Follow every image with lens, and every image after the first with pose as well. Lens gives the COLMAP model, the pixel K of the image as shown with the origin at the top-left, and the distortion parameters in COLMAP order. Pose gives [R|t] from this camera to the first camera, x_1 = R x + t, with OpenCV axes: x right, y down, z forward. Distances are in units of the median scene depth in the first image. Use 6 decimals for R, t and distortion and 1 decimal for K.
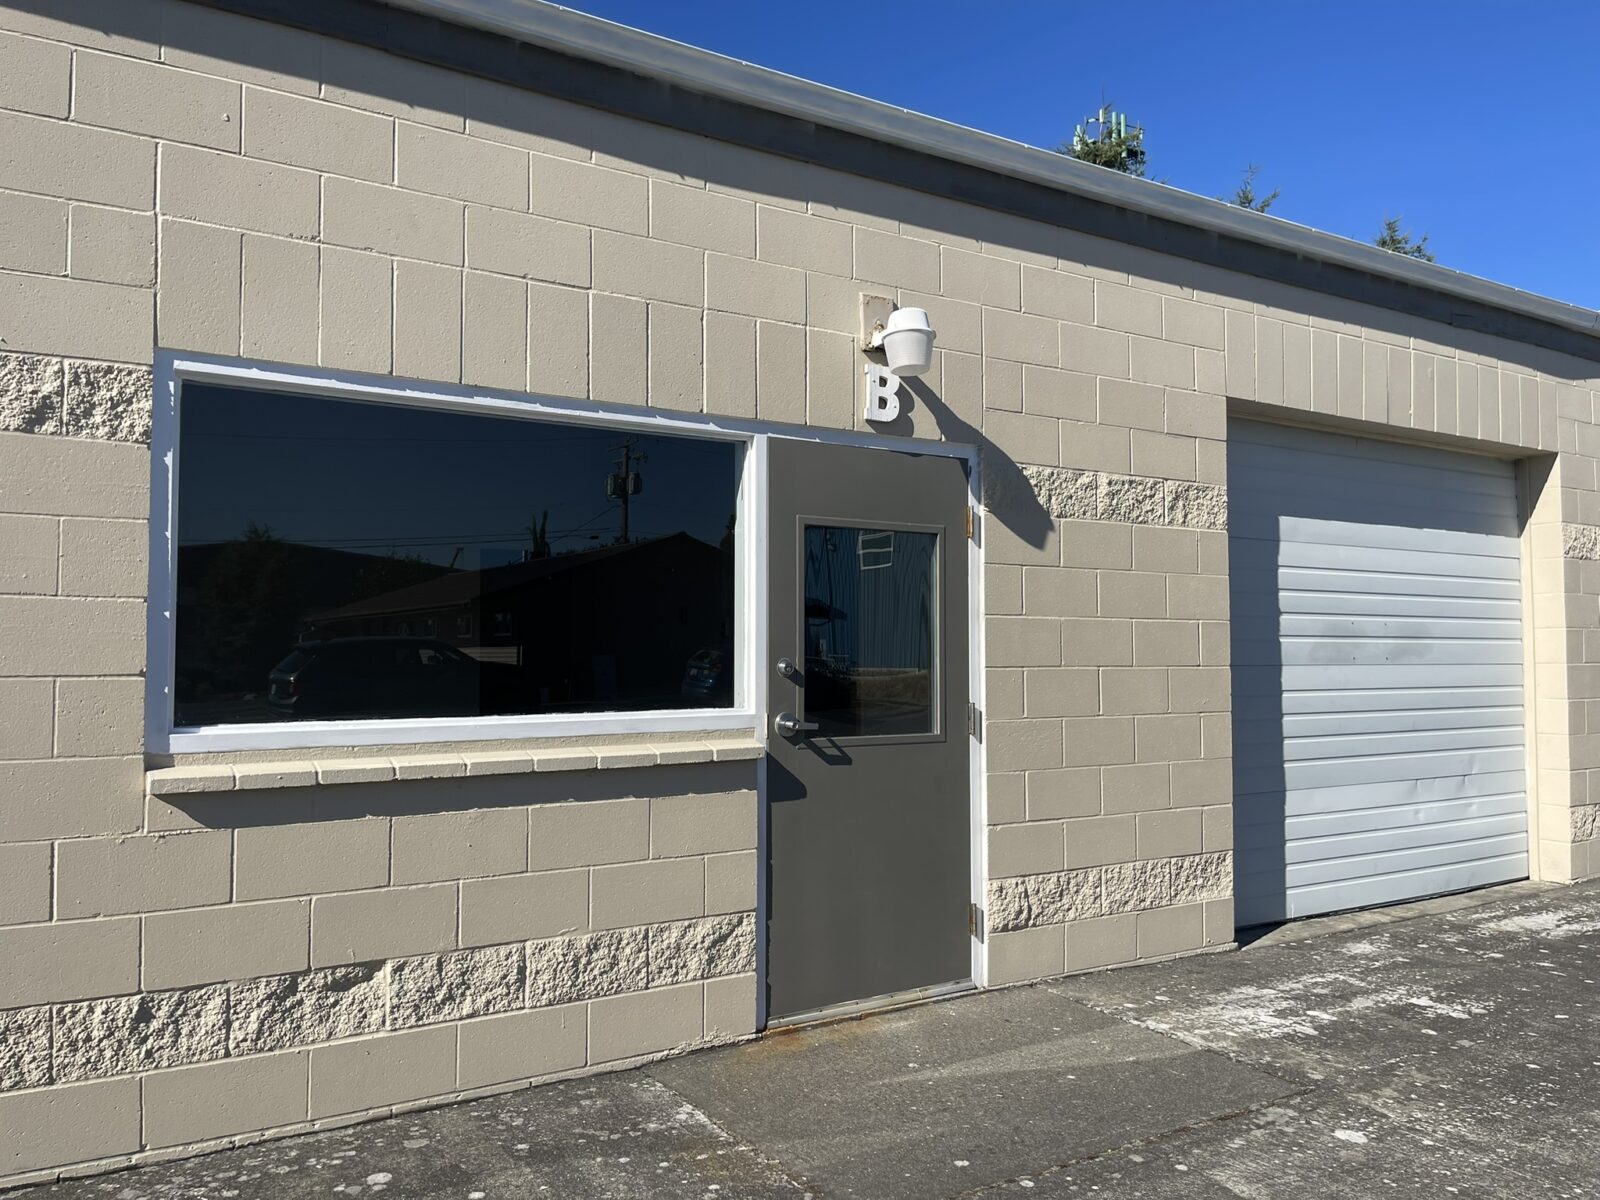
lens RADIAL K [[1200.7, 0, 800.0], [0, 1200.7, 600.0], [0, 0, 1]] dist [0.082536, -0.117682]
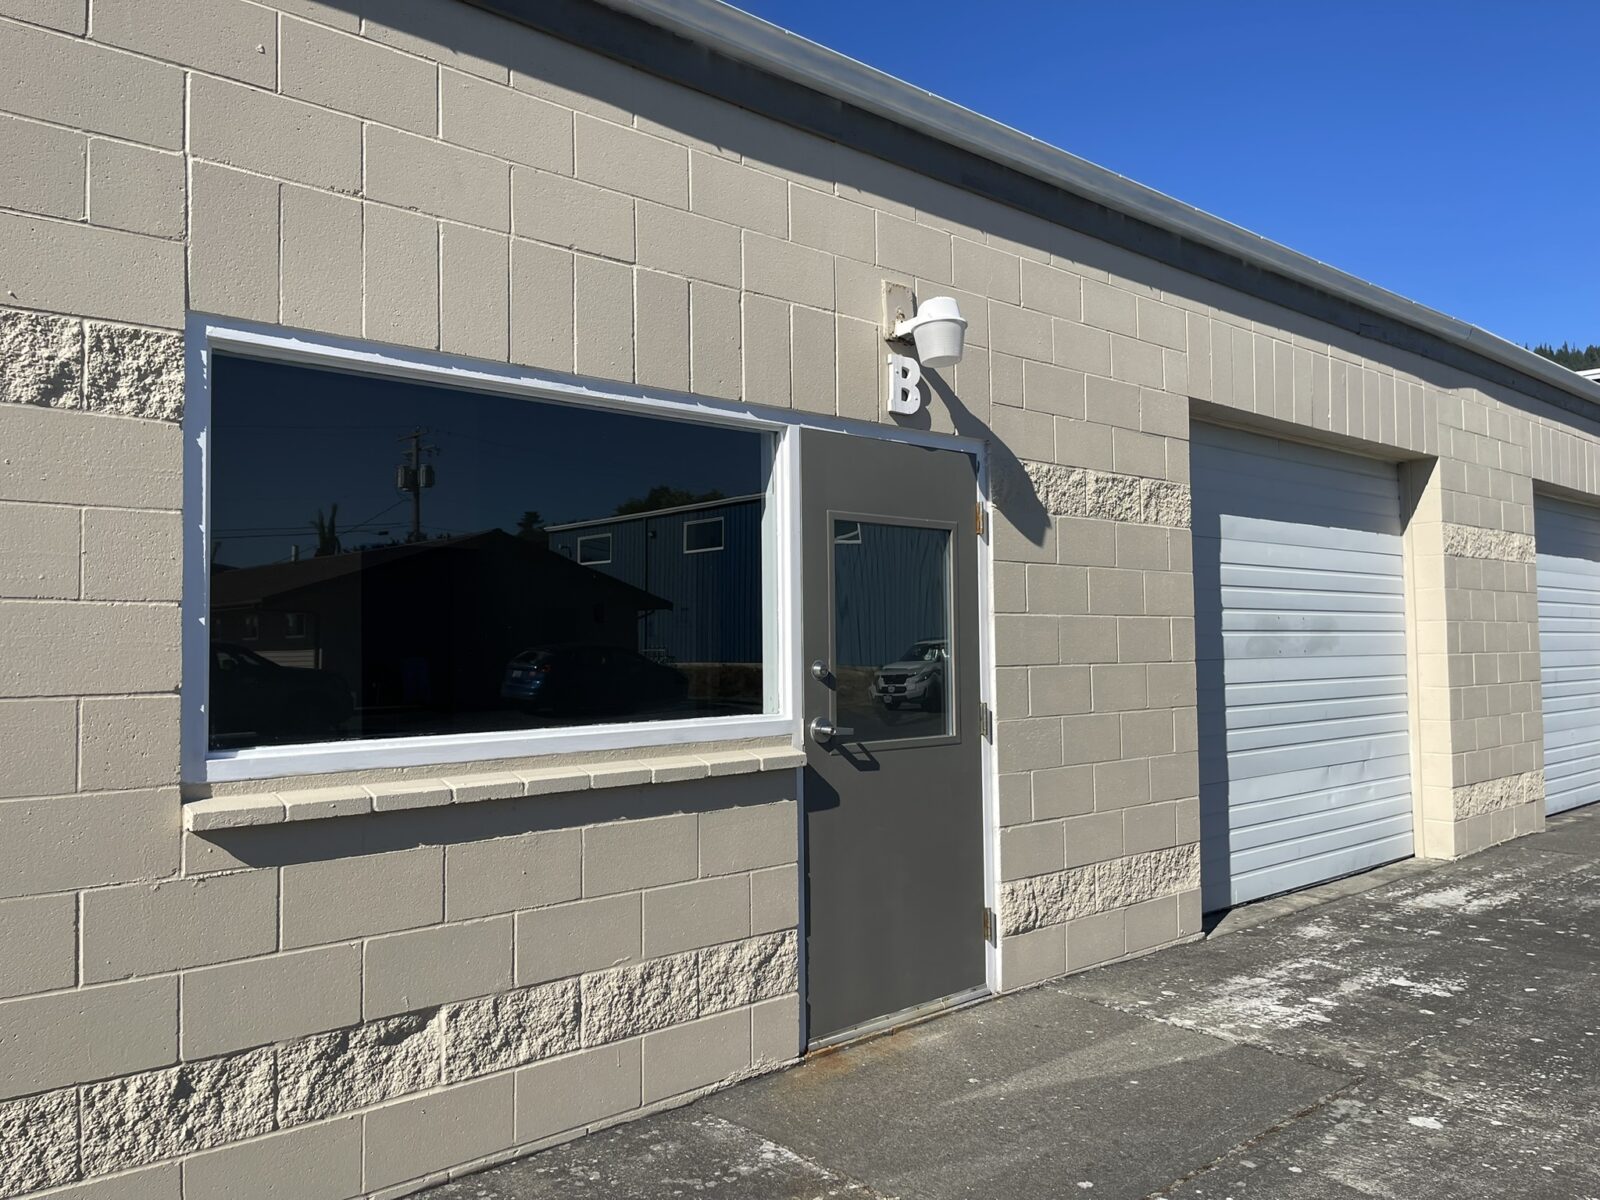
lens RADIAL K [[1196.8, 0, 784.7], [0, 1196.8, 595.2], [0, 0, 1]] dist [0.081073, -0.115147]
pose [[0.987086, -0.004732, 0.160123, -0.193009], [0.004806, 0.999988, -0.000077, -0.003341], [-0.160121, 0.000846, 0.987097, 0.067874]]
